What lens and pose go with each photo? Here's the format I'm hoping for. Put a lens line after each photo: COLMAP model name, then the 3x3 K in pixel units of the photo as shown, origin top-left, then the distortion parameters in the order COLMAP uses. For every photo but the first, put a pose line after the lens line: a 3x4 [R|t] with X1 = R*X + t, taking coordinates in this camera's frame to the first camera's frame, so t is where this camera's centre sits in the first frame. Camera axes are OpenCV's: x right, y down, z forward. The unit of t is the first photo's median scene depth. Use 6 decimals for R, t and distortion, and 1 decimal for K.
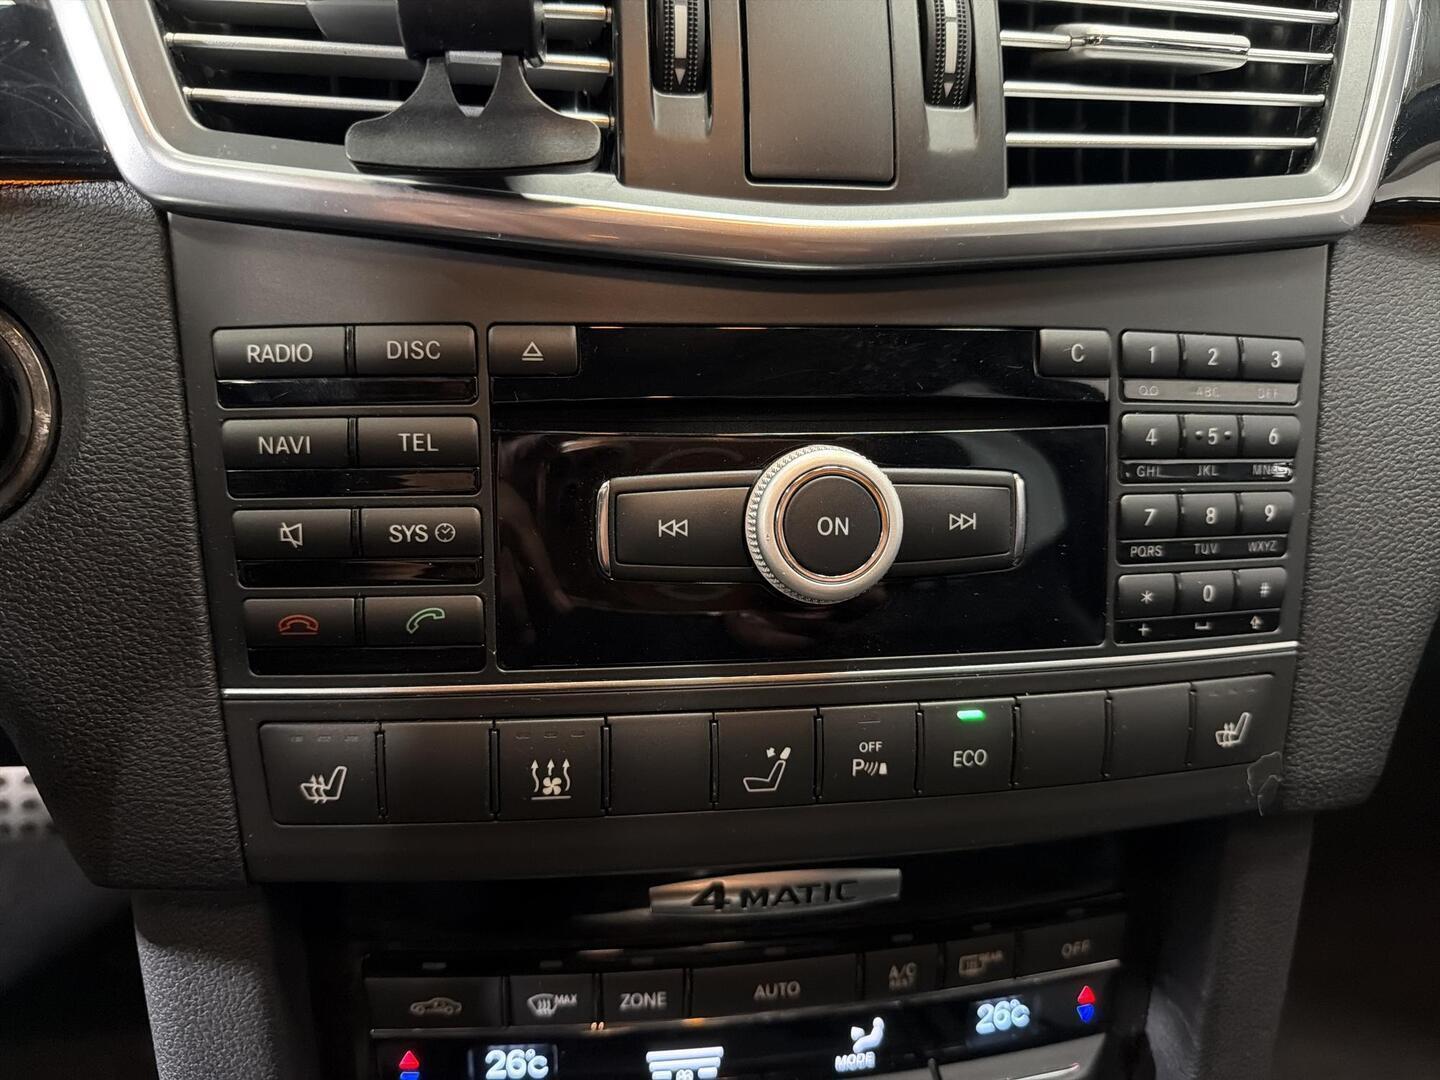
lens RADIAL K [[1044.0, 0, 757.0], [0, 1044.0, 541.0], [0, 0, 1]] dist [-0.027161, -0.040127]
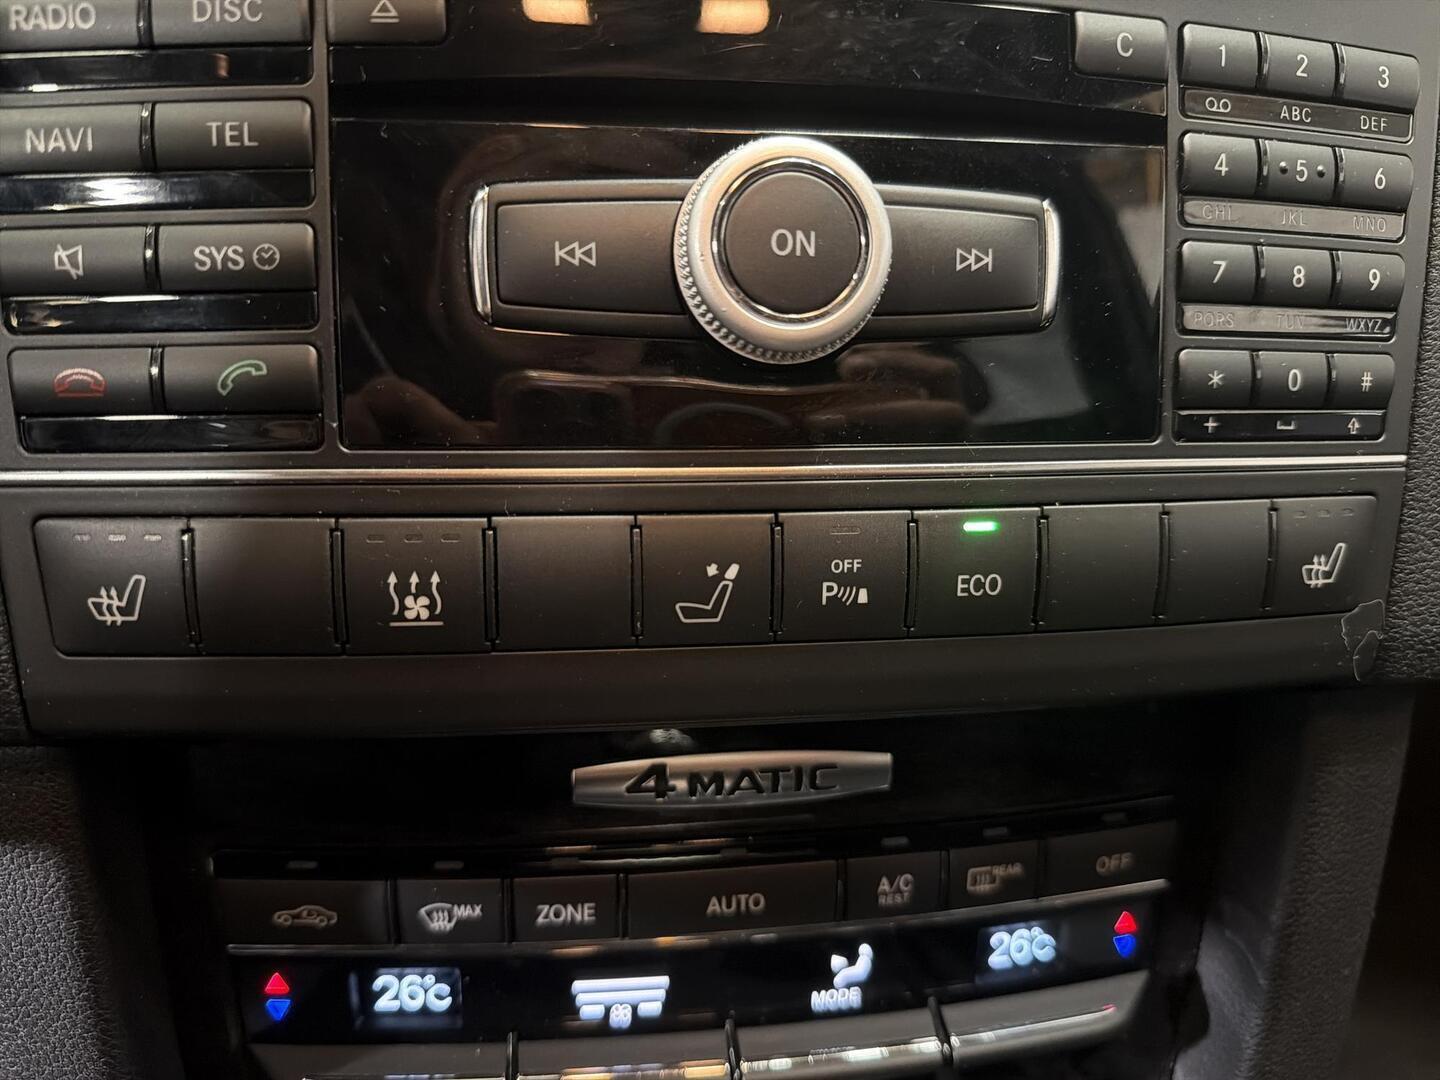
lens RADIAL K [[1044.0, 0, 757.0], [0, 1044.0, 541.0], [0, 0, 1]] dist [-0.027161, -0.040127]
pose [[0.999785, 0.003822, -0.020368, 0.054732], [-0.003453, 0.999830, 0.018100, 0.151718], [0.020433, -0.018026, 0.999629, 0.226127]]
